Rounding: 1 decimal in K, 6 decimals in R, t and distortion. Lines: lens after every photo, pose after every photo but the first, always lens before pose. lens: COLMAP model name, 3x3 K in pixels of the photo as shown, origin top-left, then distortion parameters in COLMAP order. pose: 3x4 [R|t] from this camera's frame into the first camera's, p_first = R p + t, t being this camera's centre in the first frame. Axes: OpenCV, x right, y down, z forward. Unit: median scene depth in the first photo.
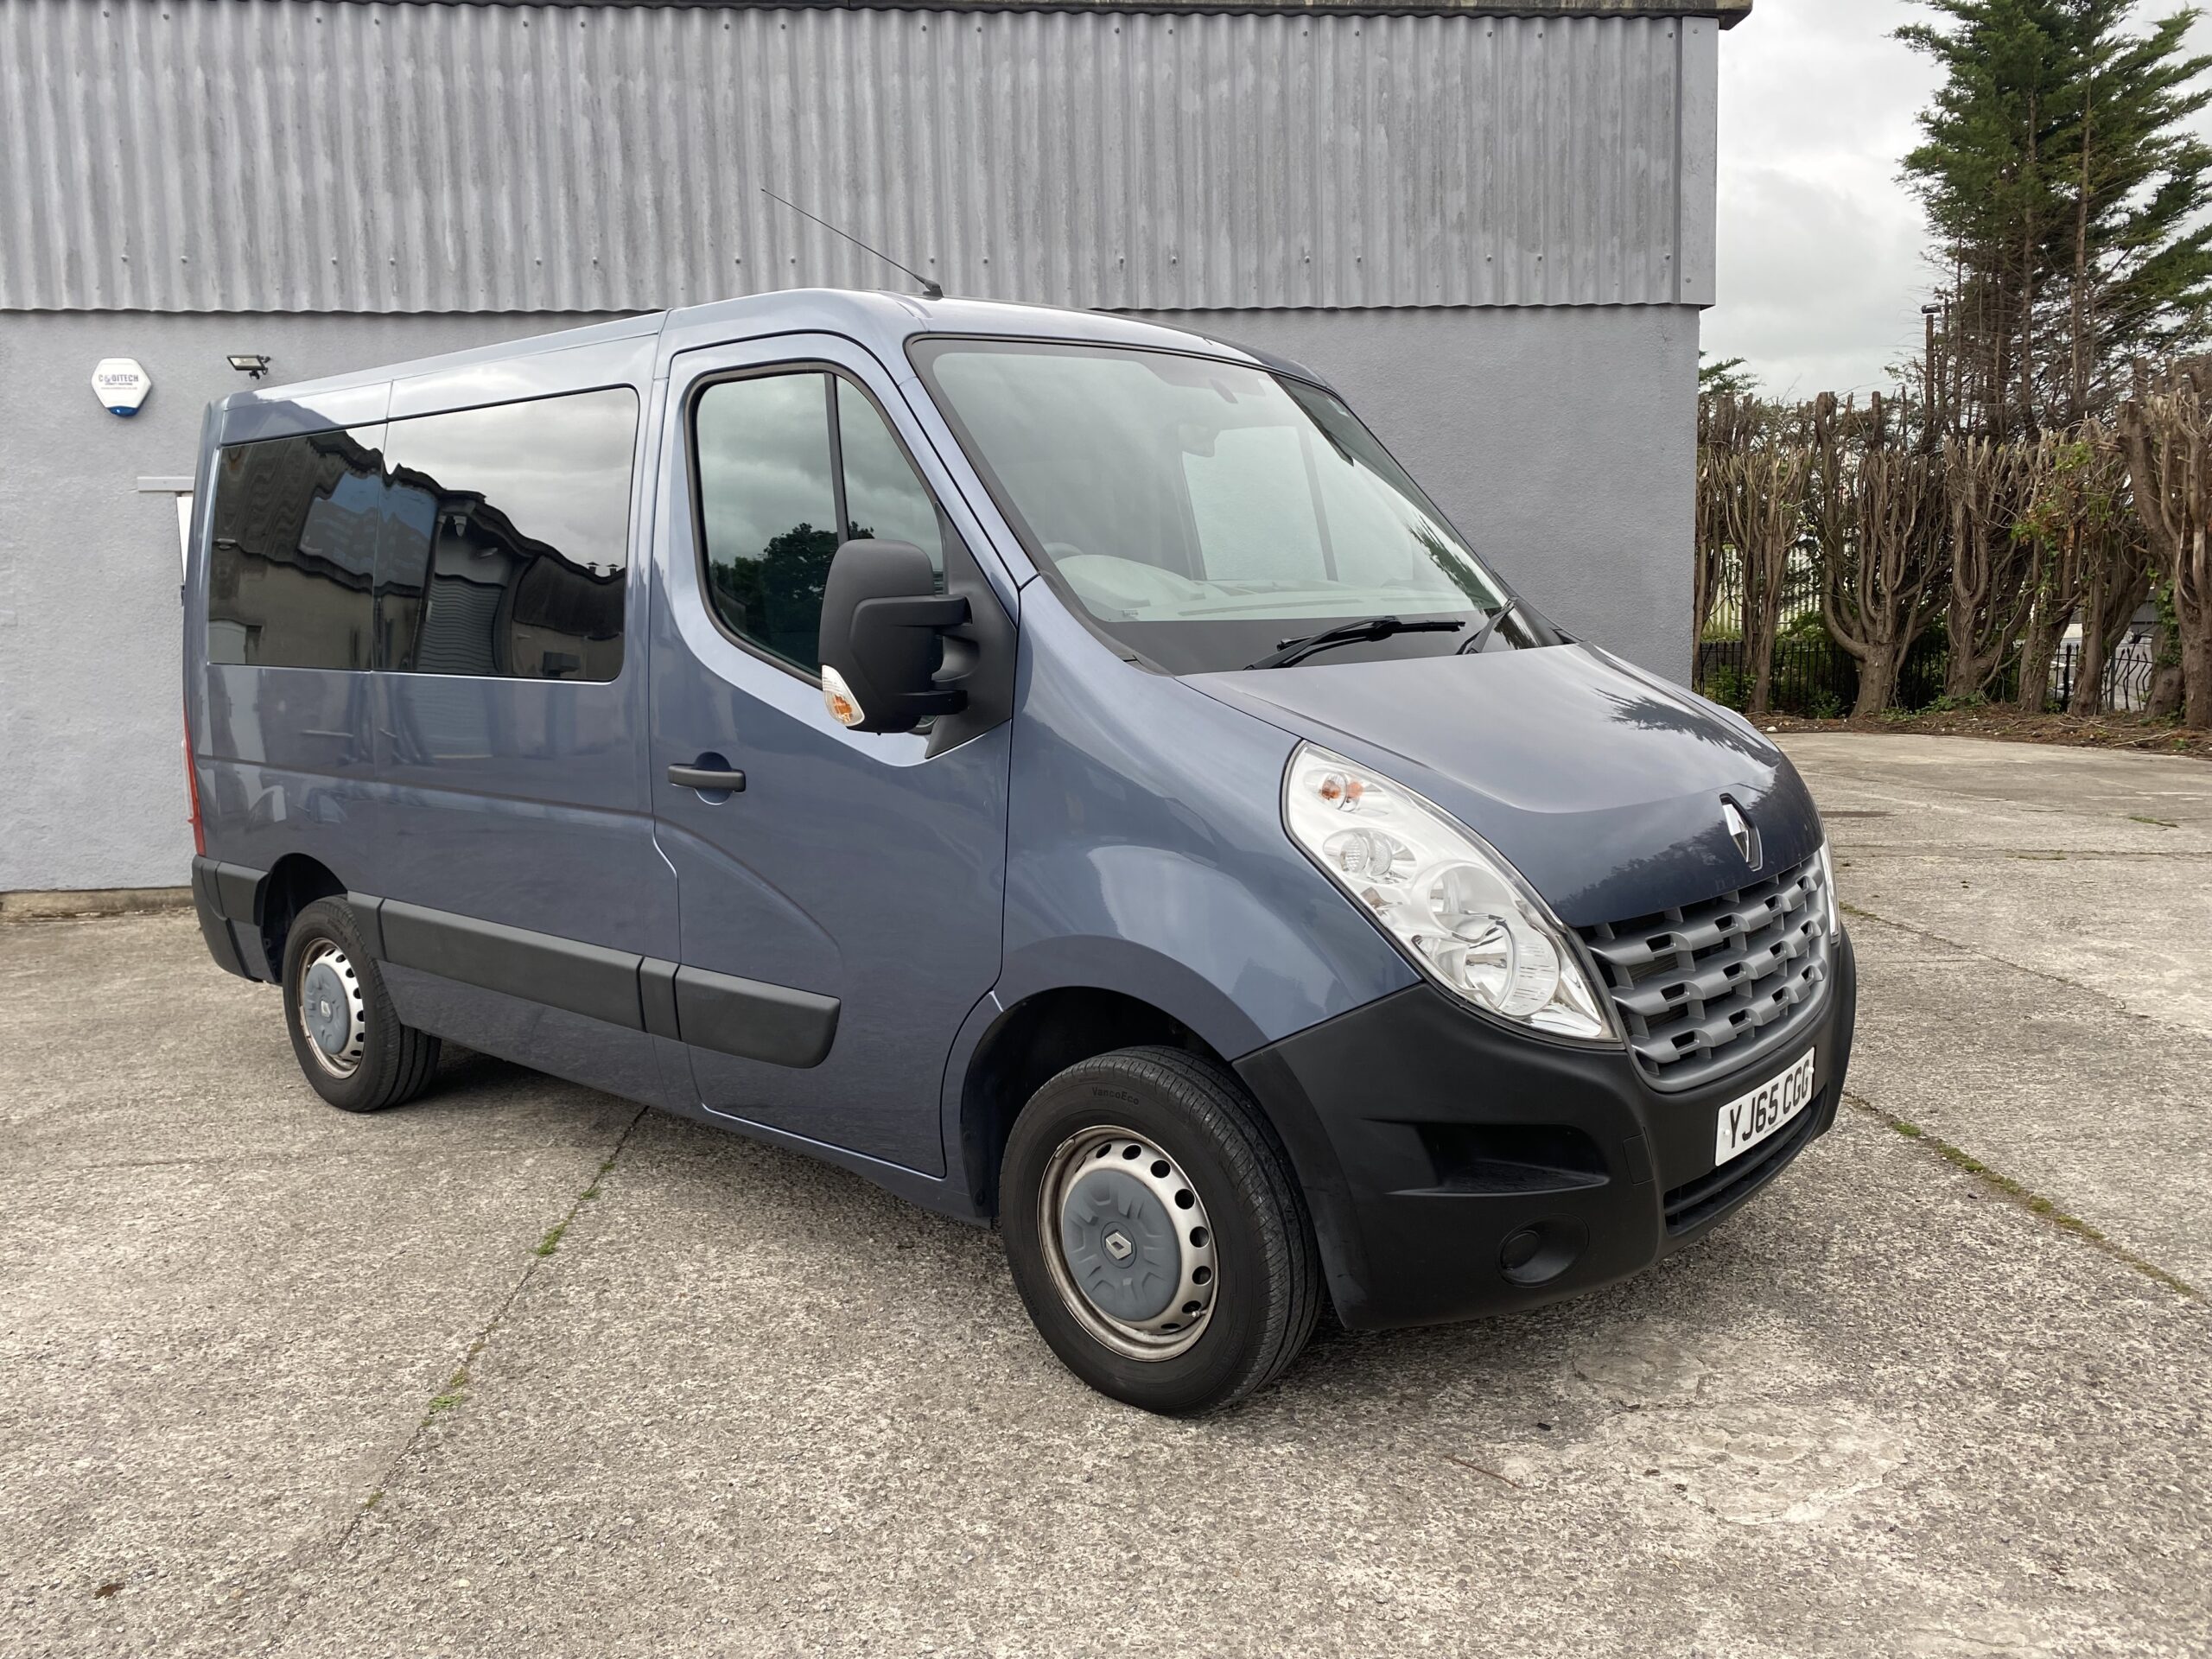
lens RADIAL K [[1700.5, 0, 1069.4], [0, 1700.5, 822.0], [0, 0, 1]] dist [-0.001582, -0.001674]
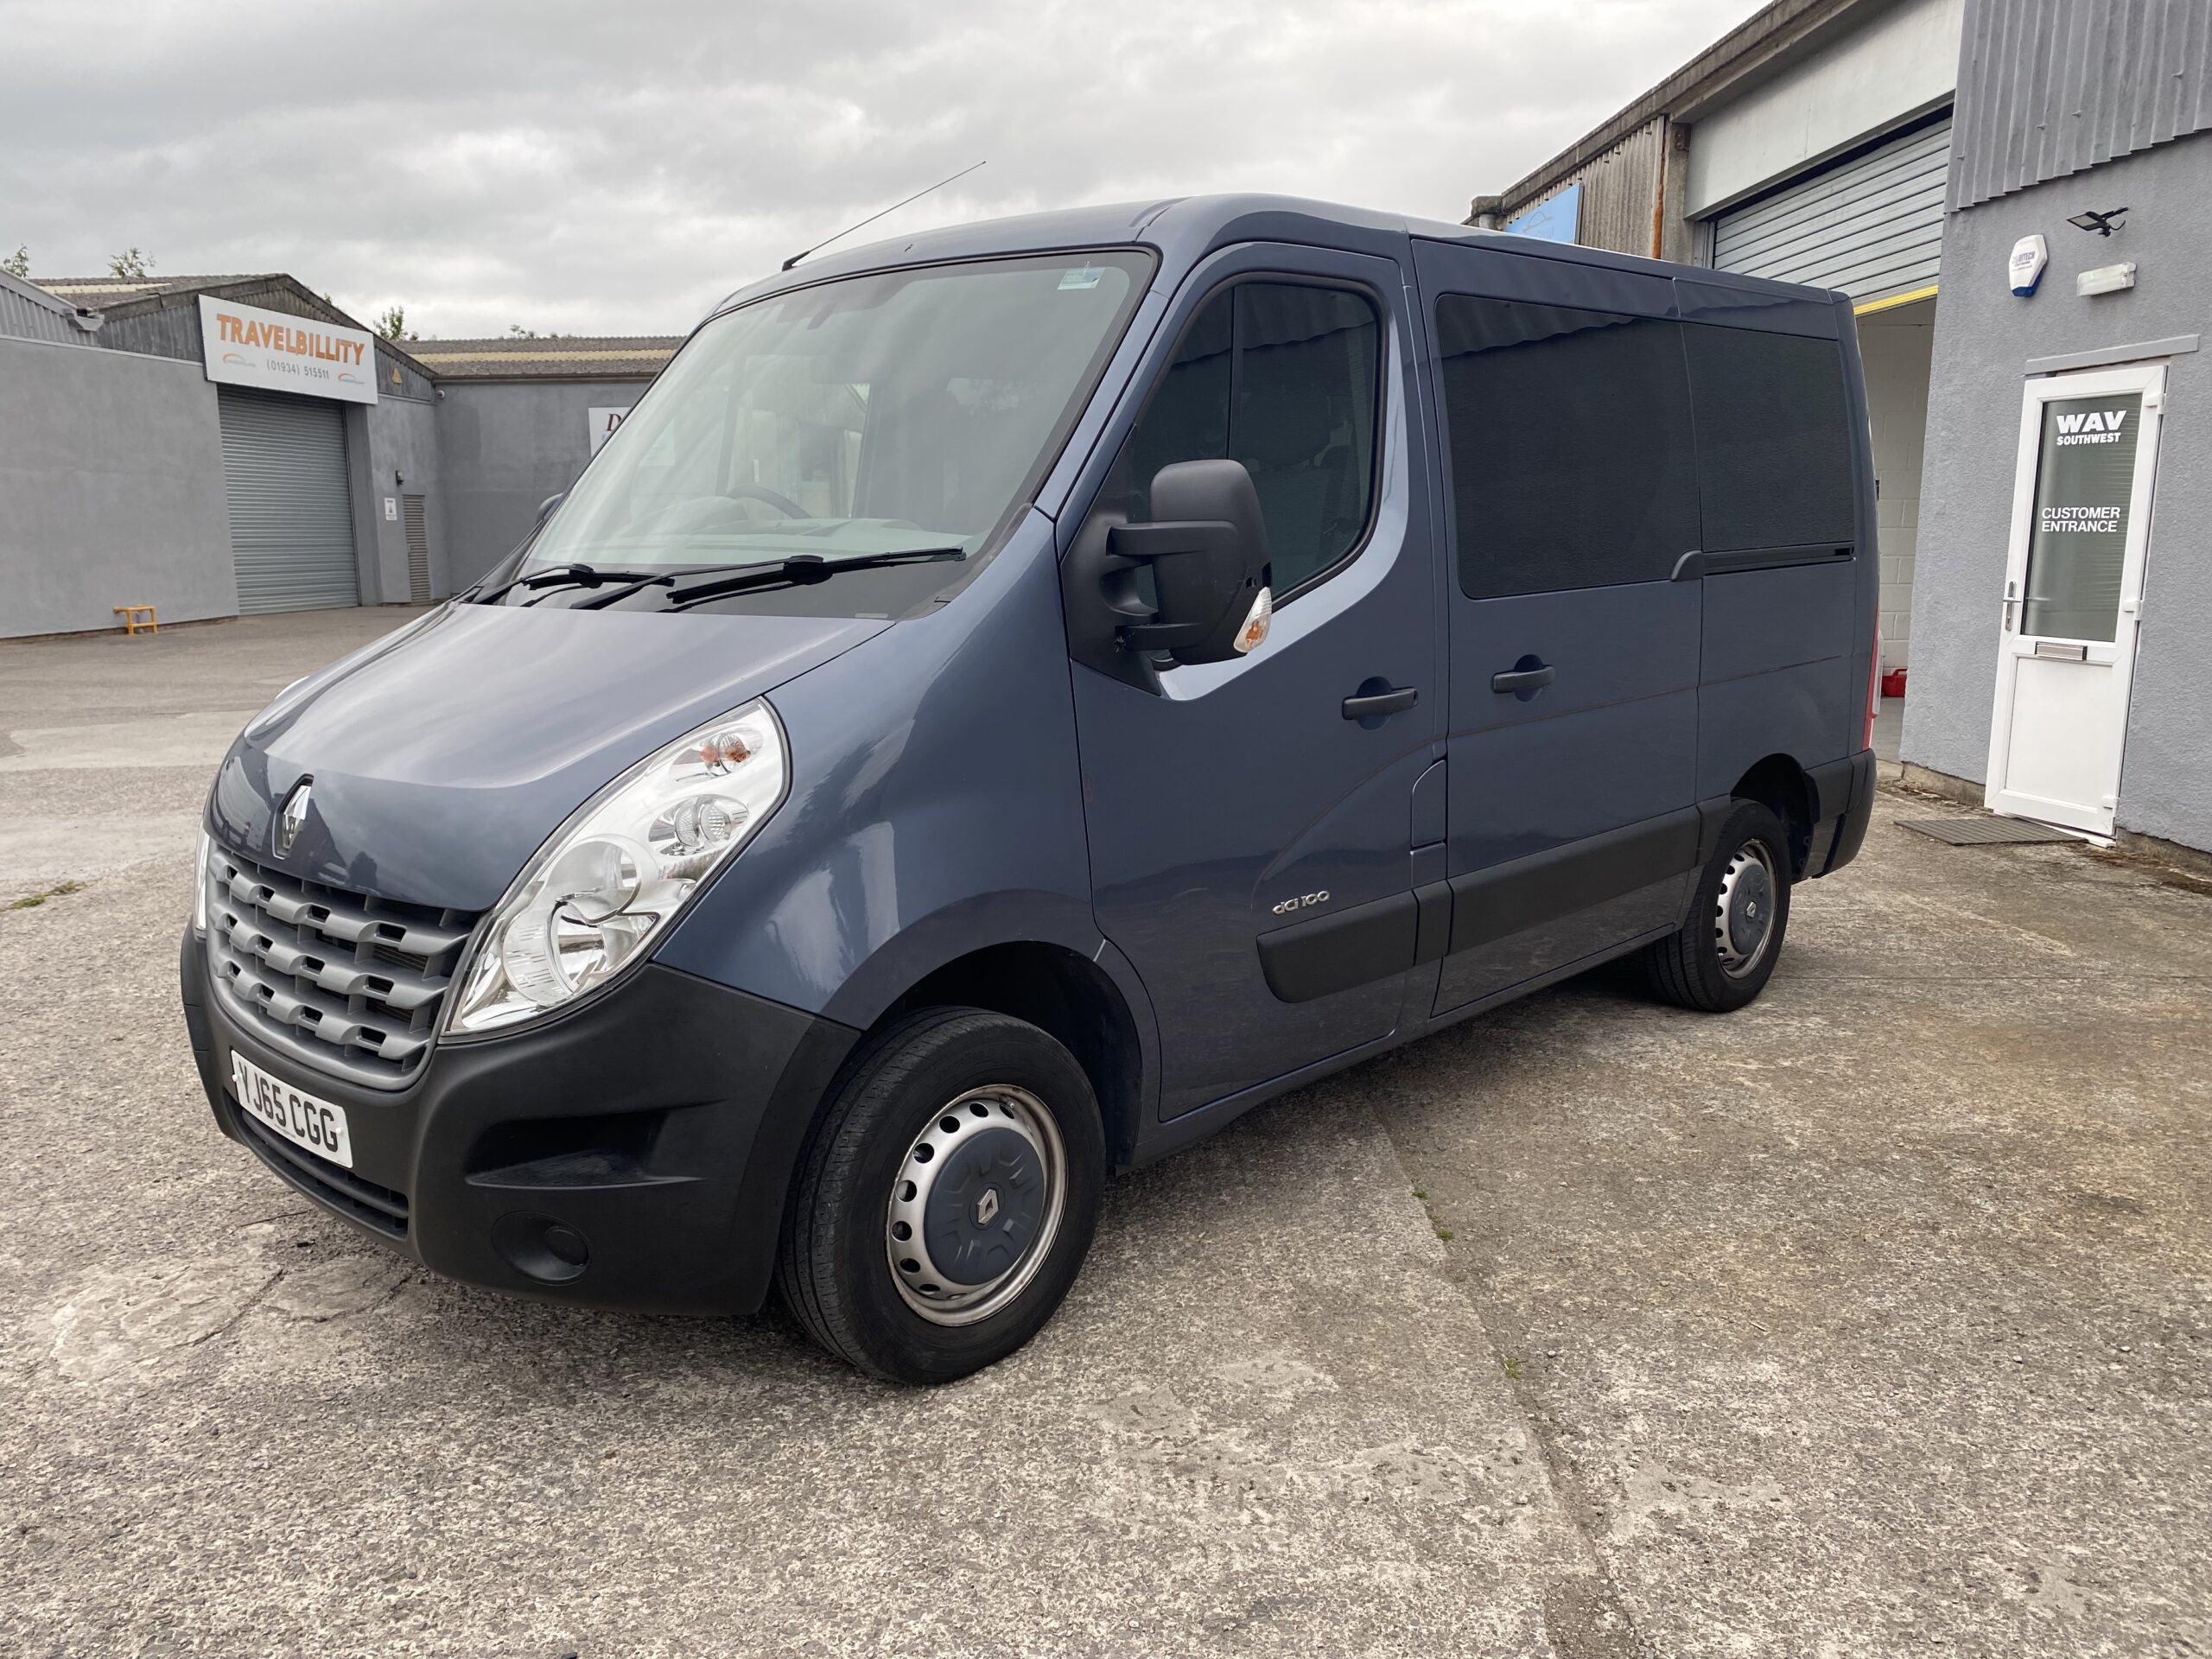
lens RADIAL K [[1709.8, 0, 1106.0], [0, 1709.8, 829.5], [0, 0, 1]] dist [0.030115, -0.014457]
pose [[-0.054704, 0.202568, -0.977739, 1.347825], [-0.114699, 0.971449, 0.207682, -0.245524], [0.991893, 0.123507, -0.029908, 1.522633]]
